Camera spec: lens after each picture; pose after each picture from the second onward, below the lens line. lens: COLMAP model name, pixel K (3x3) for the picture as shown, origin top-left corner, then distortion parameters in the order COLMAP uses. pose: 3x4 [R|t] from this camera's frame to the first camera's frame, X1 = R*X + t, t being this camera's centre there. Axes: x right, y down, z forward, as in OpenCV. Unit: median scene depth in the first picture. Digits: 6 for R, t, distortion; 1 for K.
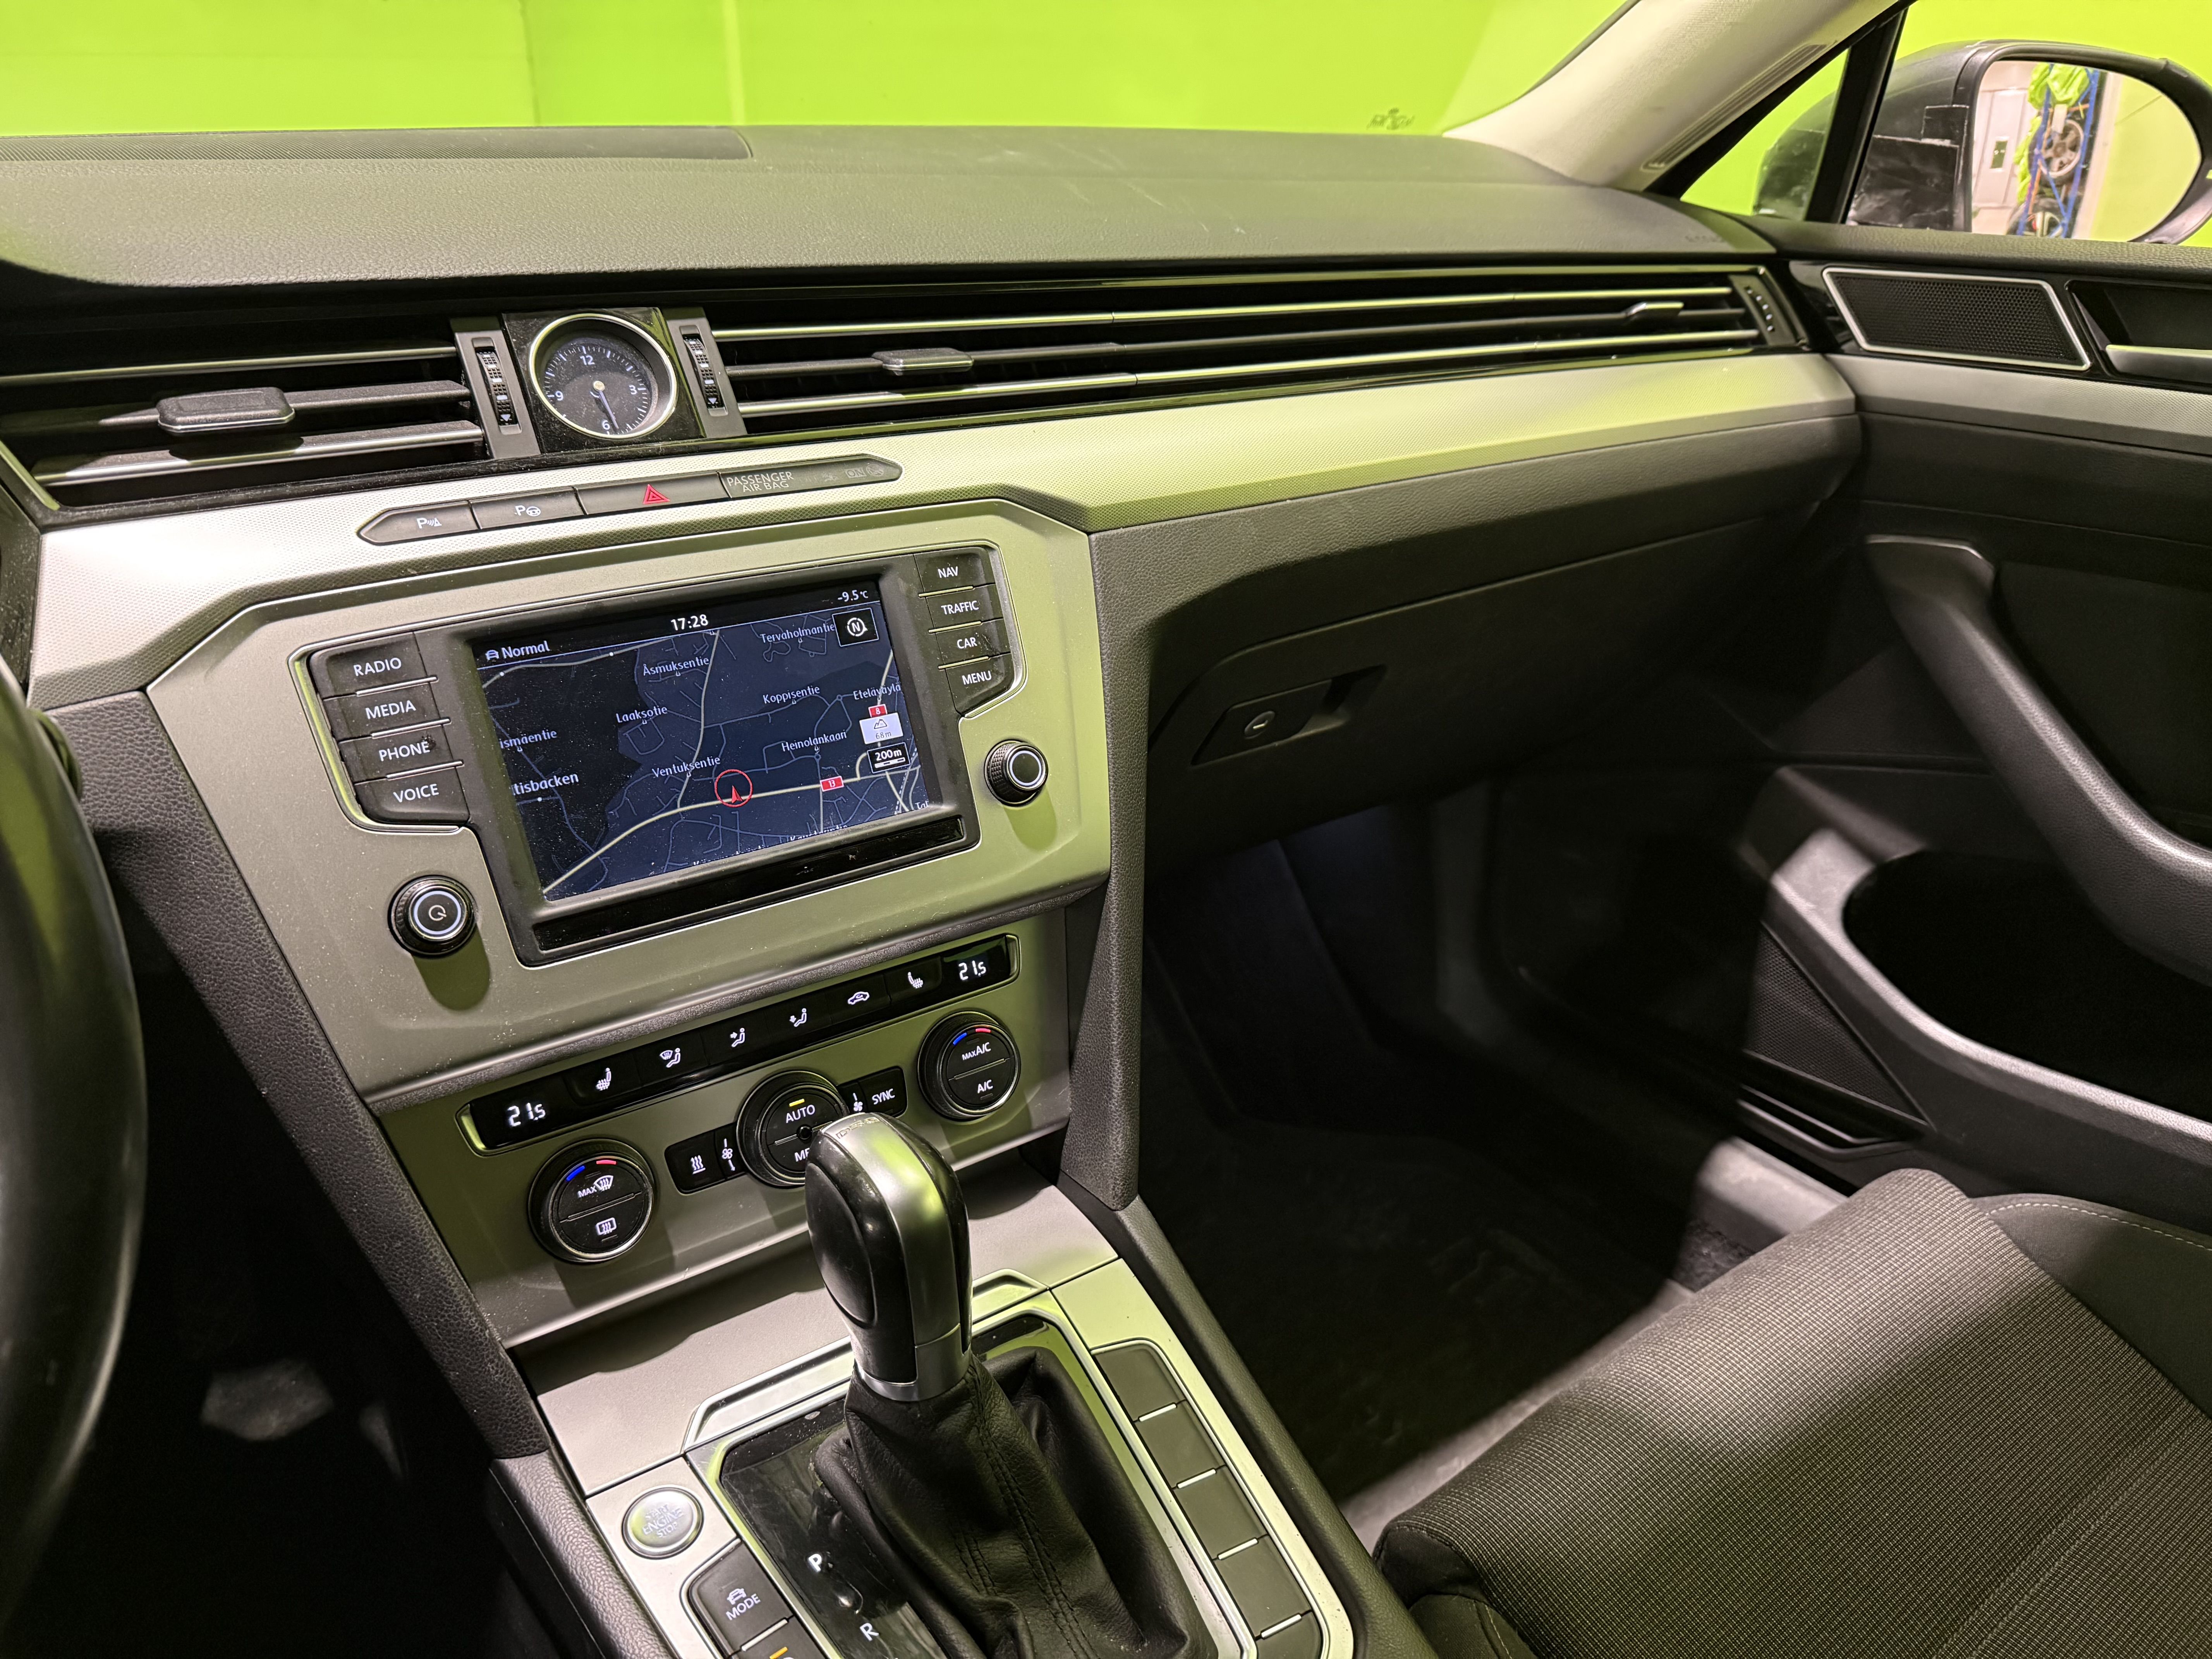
lens RADIAL K [[1618.8, 0, 1106.0], [0, 1618.8, 829.5], [0, 0, 1]] dist [0.003787, -0.003967]
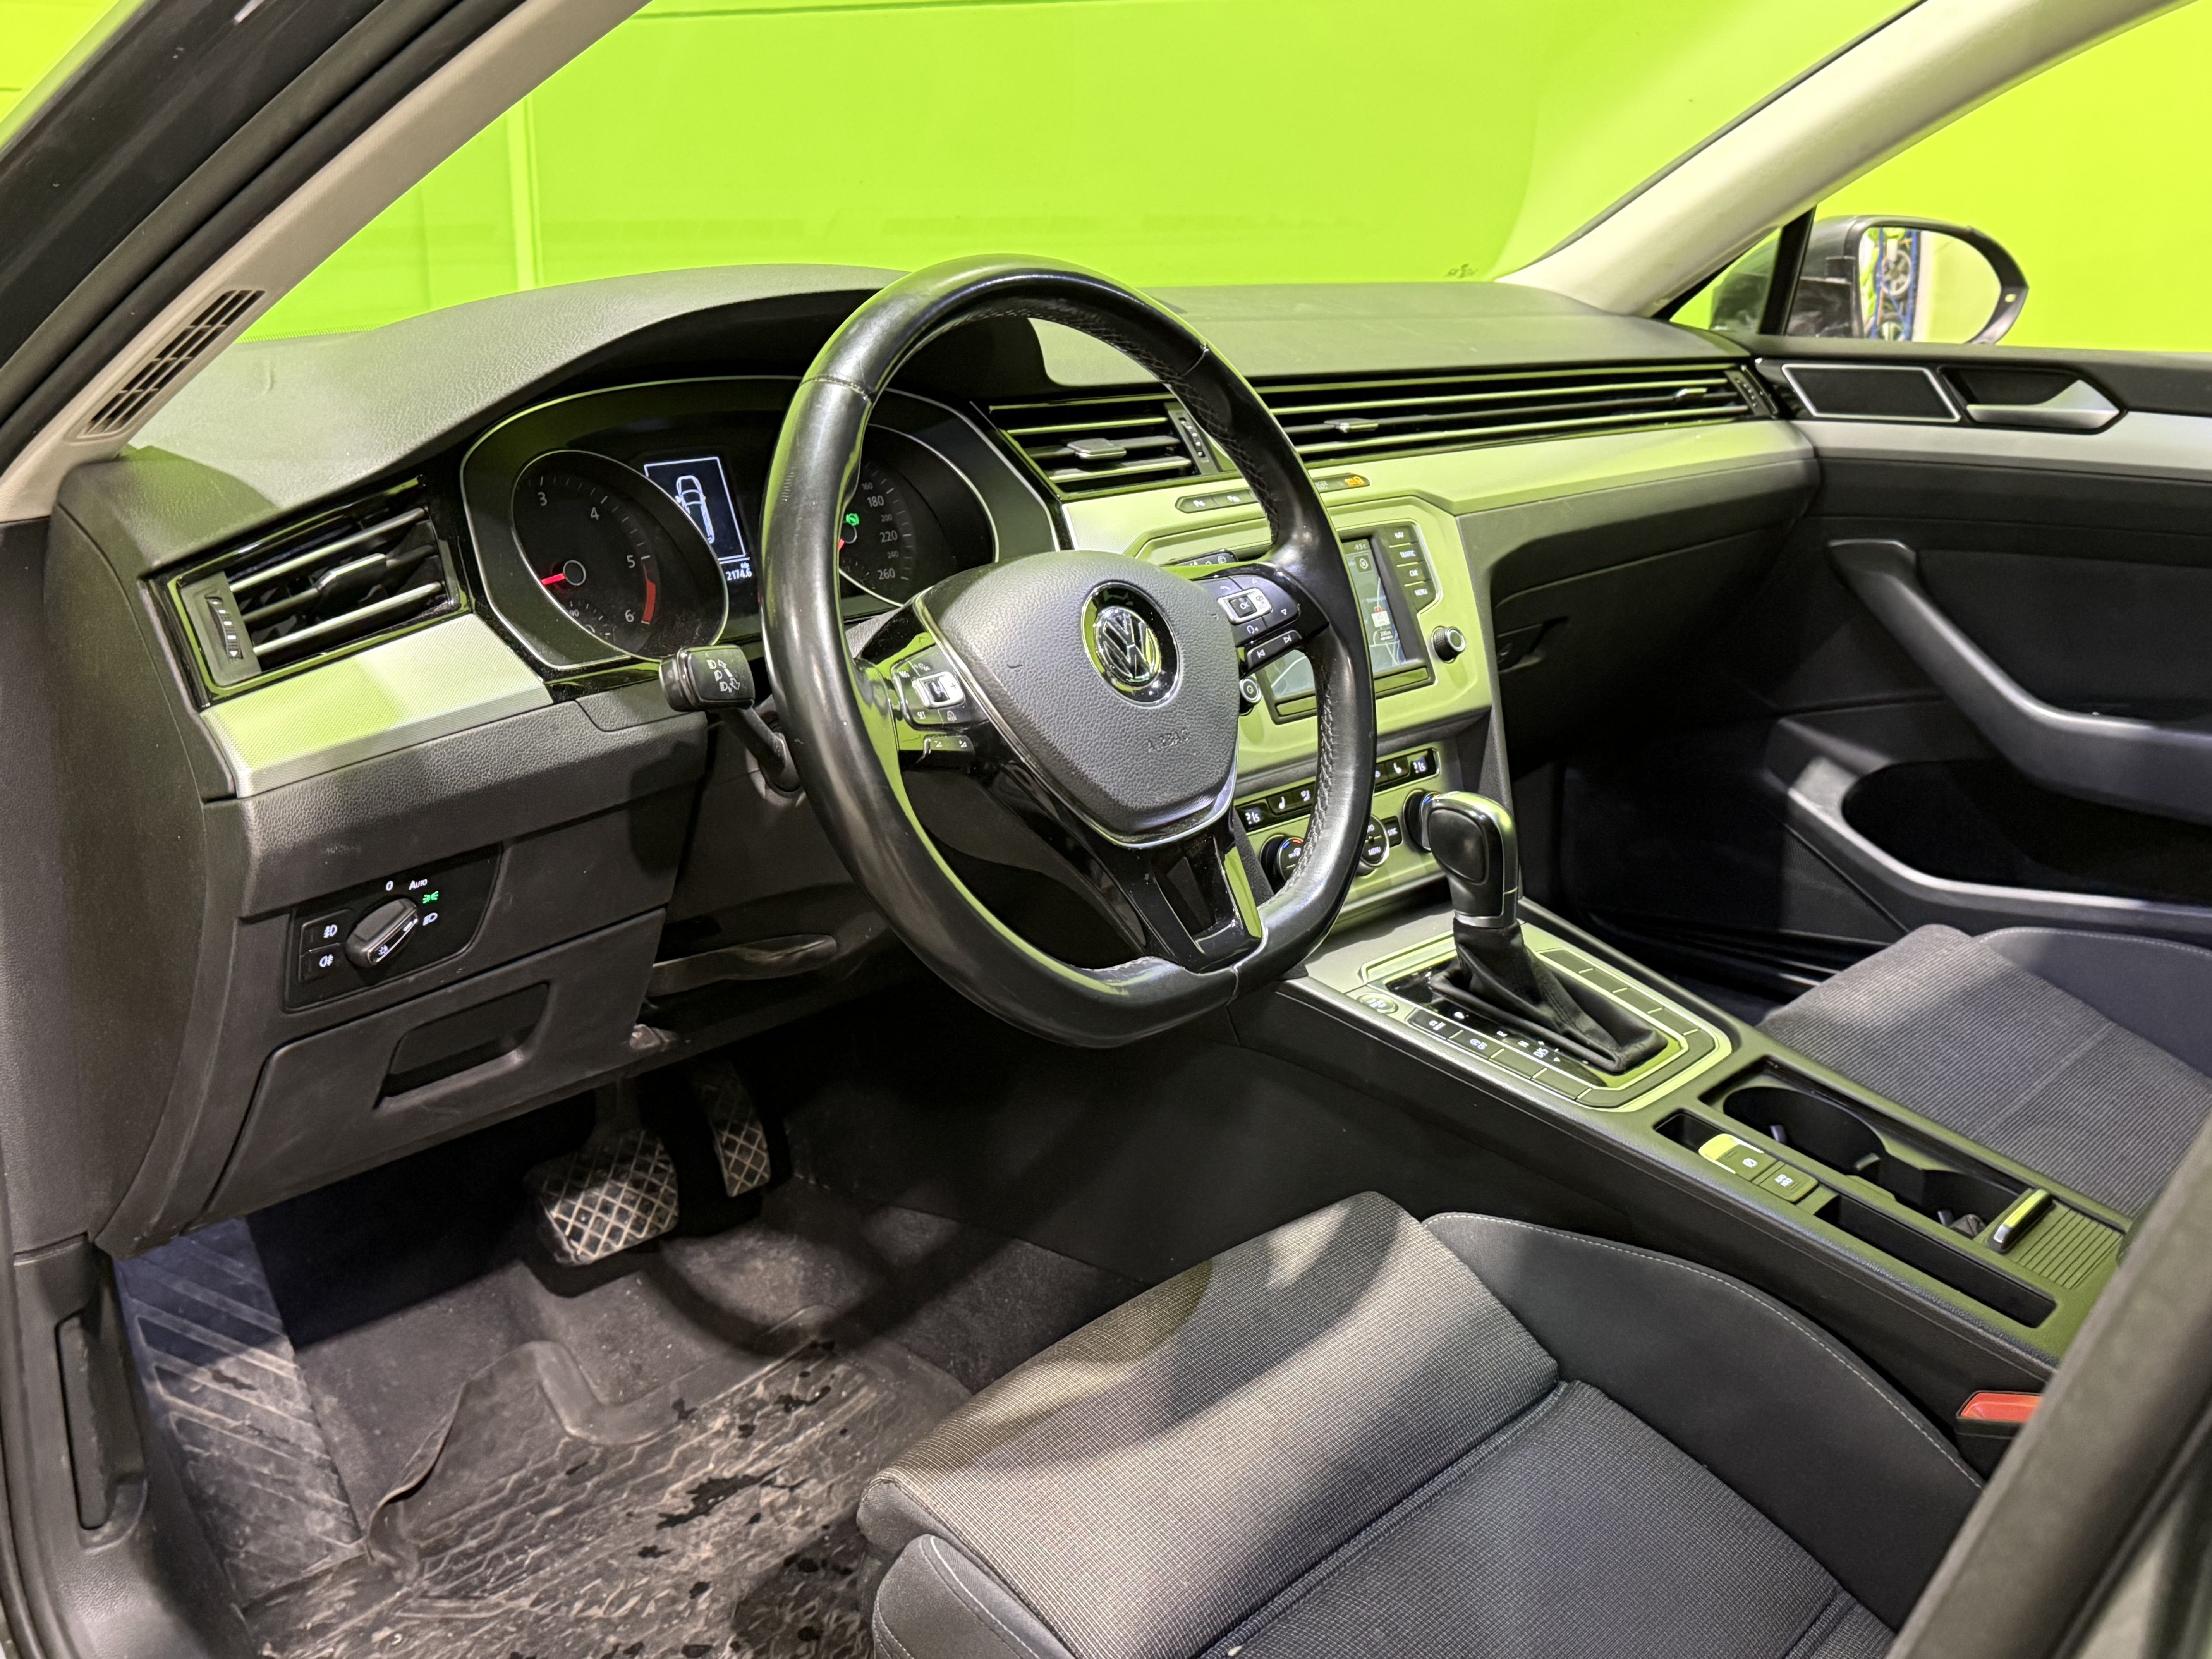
lens RADIAL K [[2254.5, 0, 1106.0], [0, 2254.5, 829.5], [0, 0, 1]] dist [0.101142, -0.006093]
pose [[0.978902, -0.059024, 0.195621, -0.595446], [0.087411, 0.986312, -0.139815, 0.311135], [-0.184690, 0.153965, 0.970662, -0.849213]]
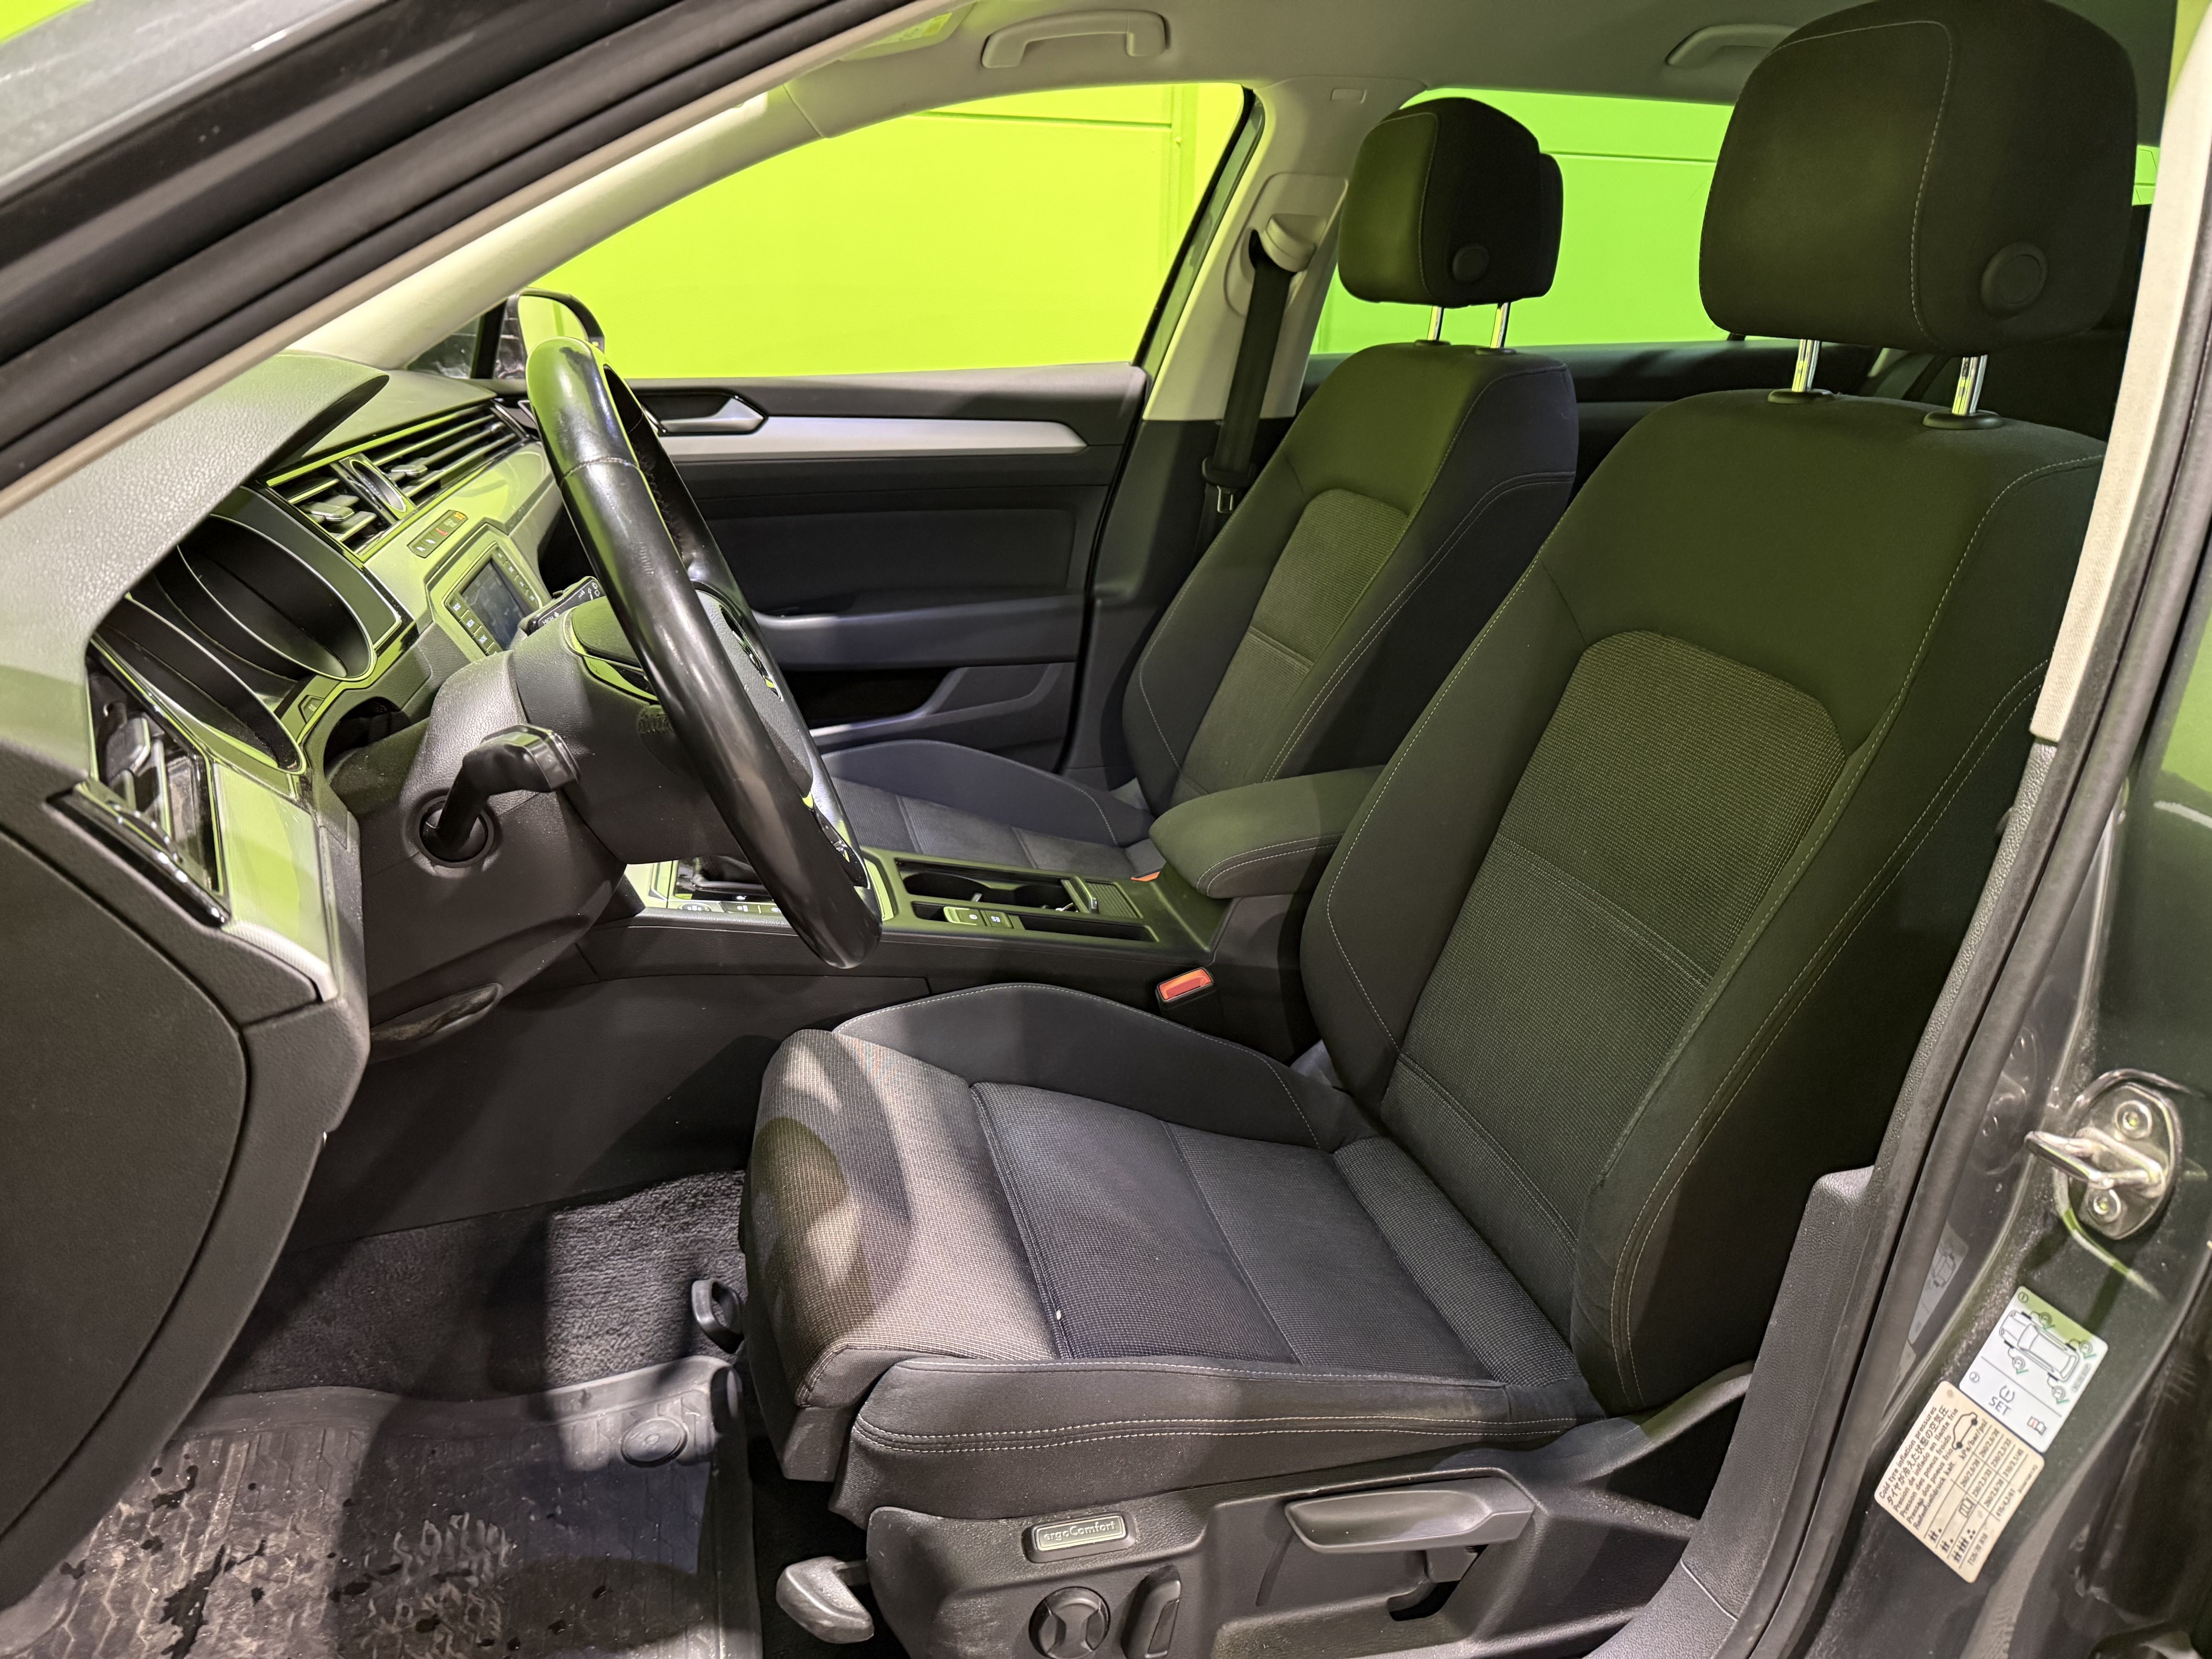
lens RADIAL K [[1618.8, 0, 1106.0], [0, 1618.8, 829.5], [0, 0, 1]] dist [0.003787, -0.003967]
pose [[0.359095, -0.316964, 0.877829, -1.203477], [0.384123, 0.907401, 0.170508, 0.069740], [-0.850588, 0.275966, 0.447597, -0.359755]]
